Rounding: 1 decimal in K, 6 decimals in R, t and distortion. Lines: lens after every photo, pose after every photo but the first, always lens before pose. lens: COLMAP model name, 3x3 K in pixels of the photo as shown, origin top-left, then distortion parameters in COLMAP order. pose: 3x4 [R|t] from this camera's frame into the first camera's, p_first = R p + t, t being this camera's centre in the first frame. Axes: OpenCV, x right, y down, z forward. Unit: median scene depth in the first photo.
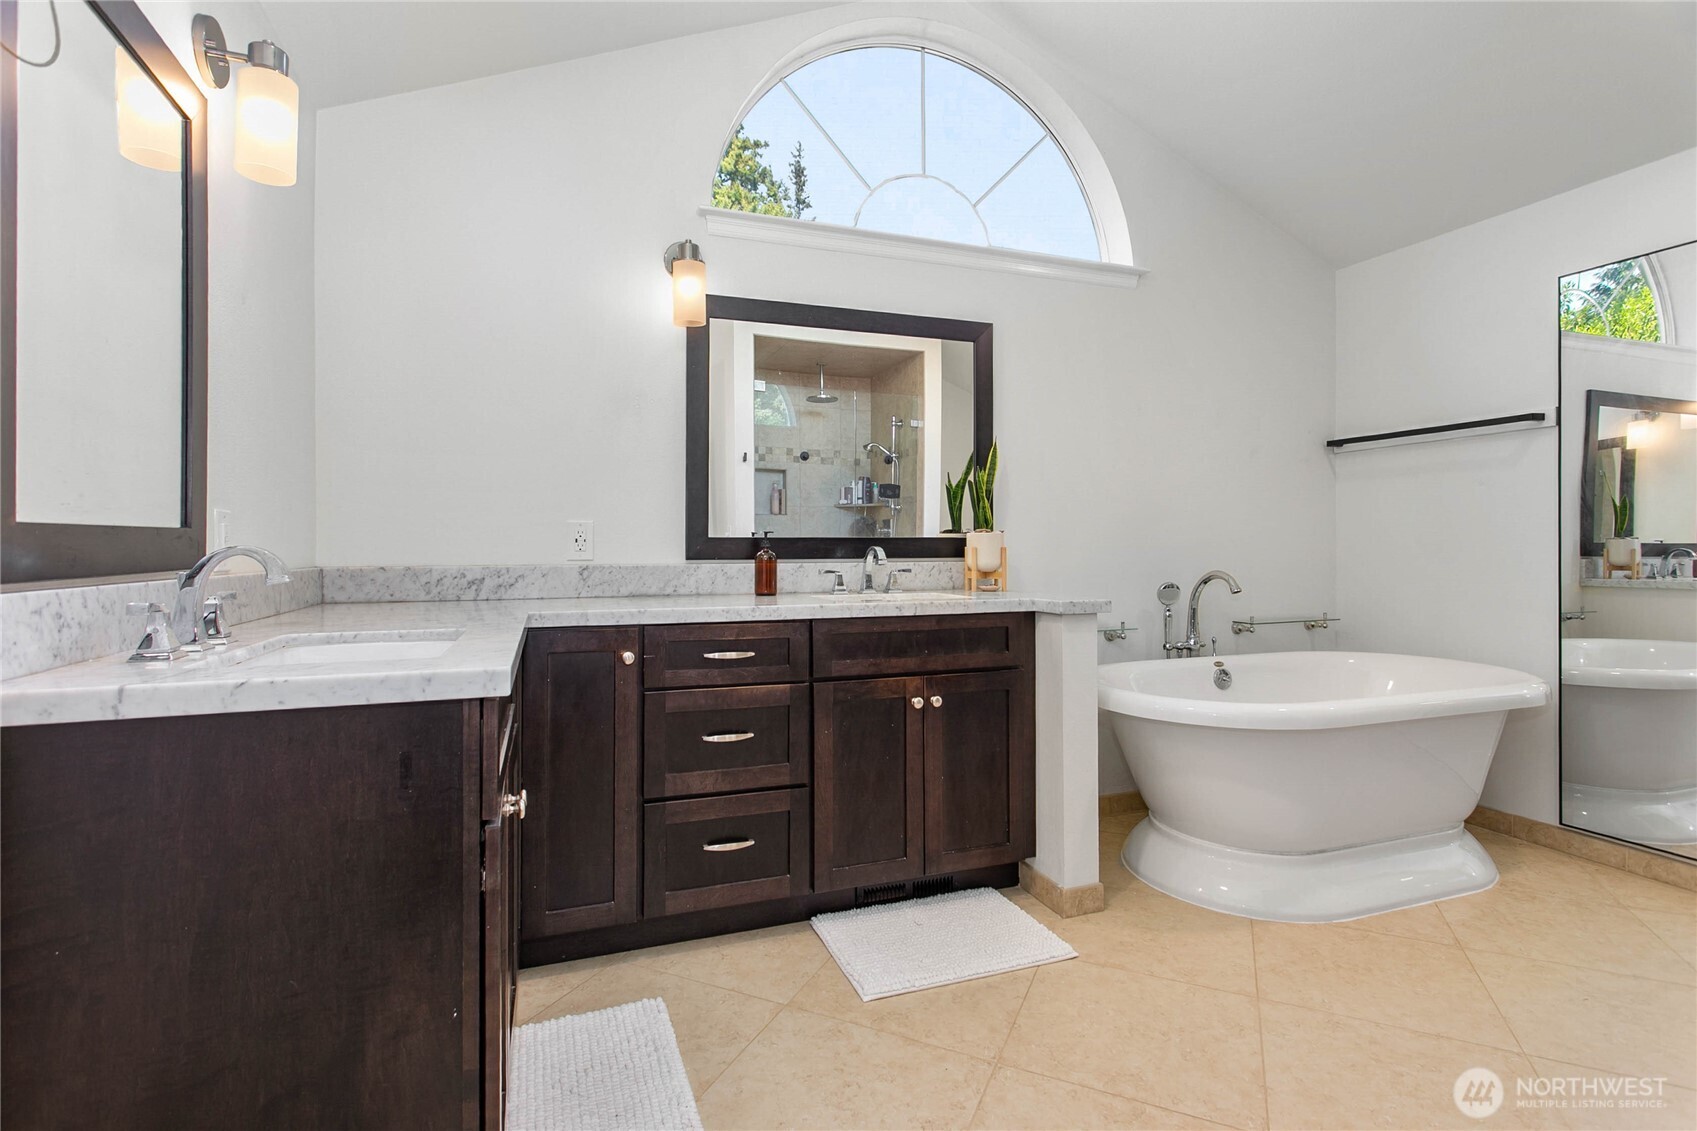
lens RADIAL K [[805.7, 0, 839.9], [0, 805.7, 548.0], [0, 0, 1]] dist [-0.007049, 0.002528]
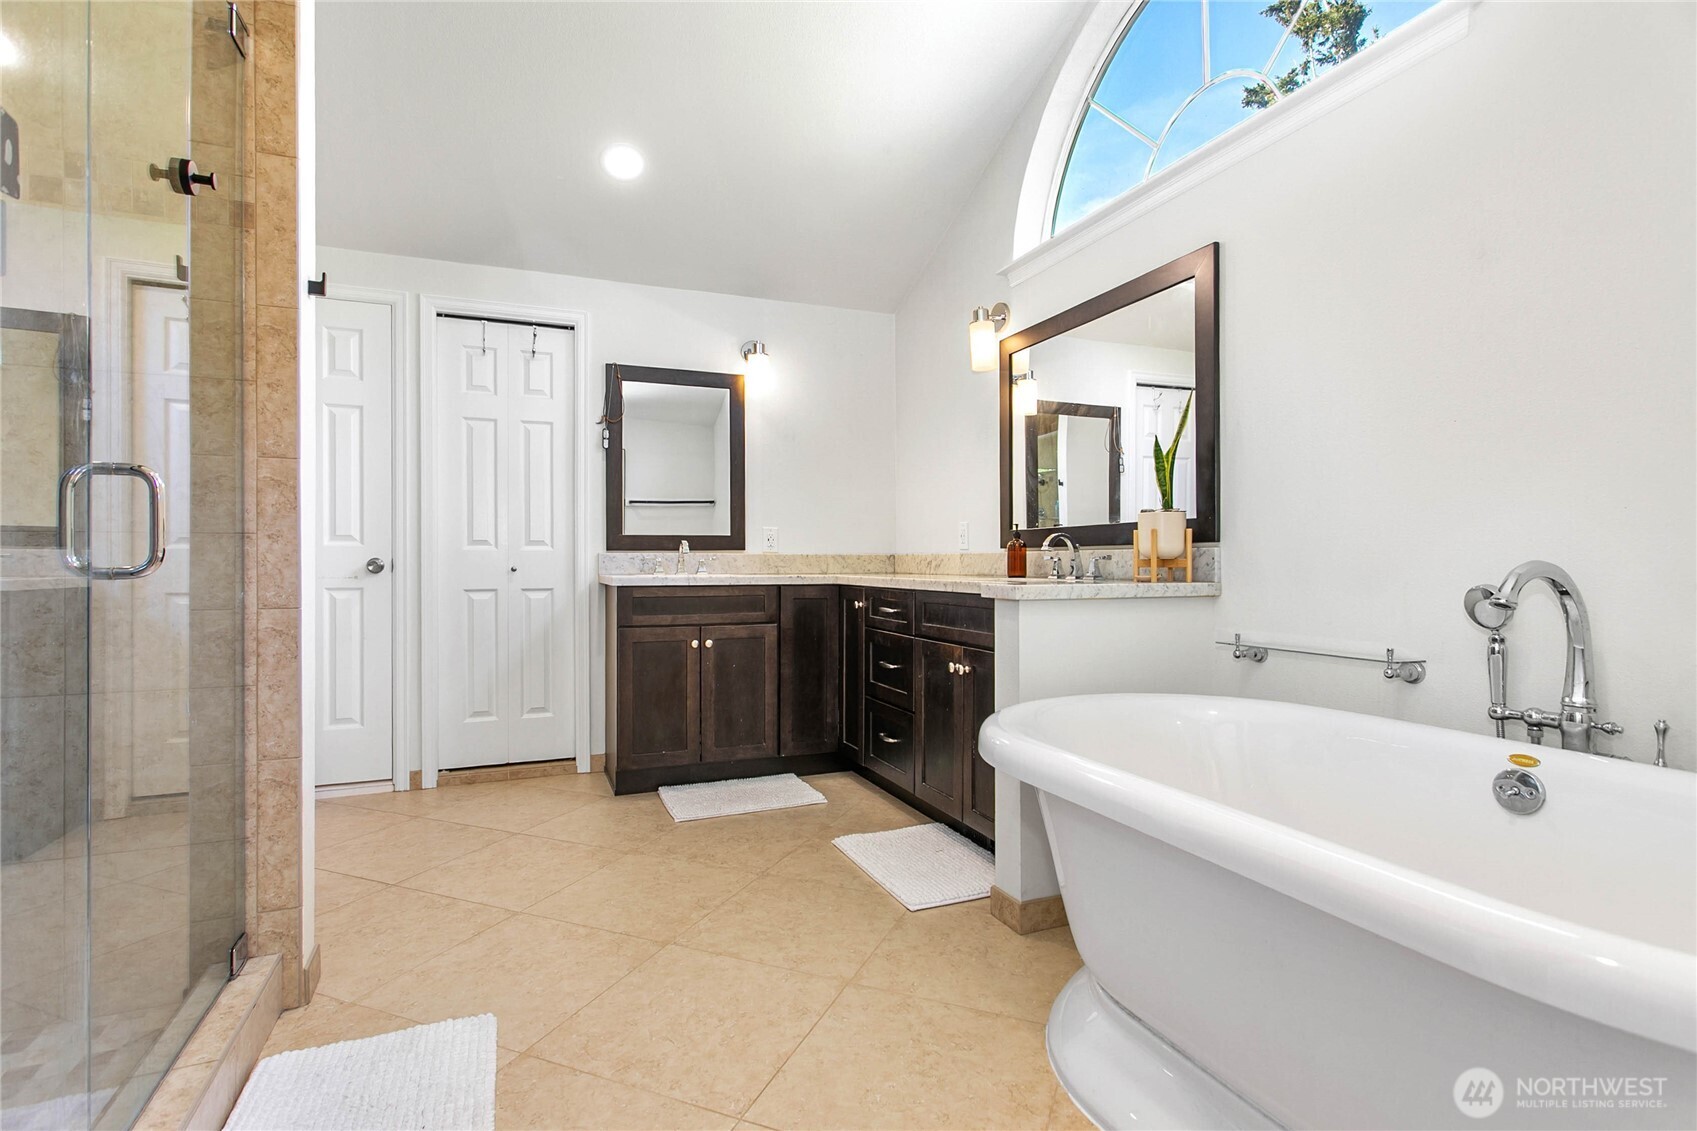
lens RADIAL K [[805.7, 0, 843.4], [0, 805.7, 566.2], [0, 0, 1]] dist [-0.007049, 0.002528]
pose [[0.046502, 0.004486, -0.998908, 1.222303], [-0.006825, 0.999968, 0.004173, 0.043960], [0.998895, 0.006624, 0.046531, 0.775573]]
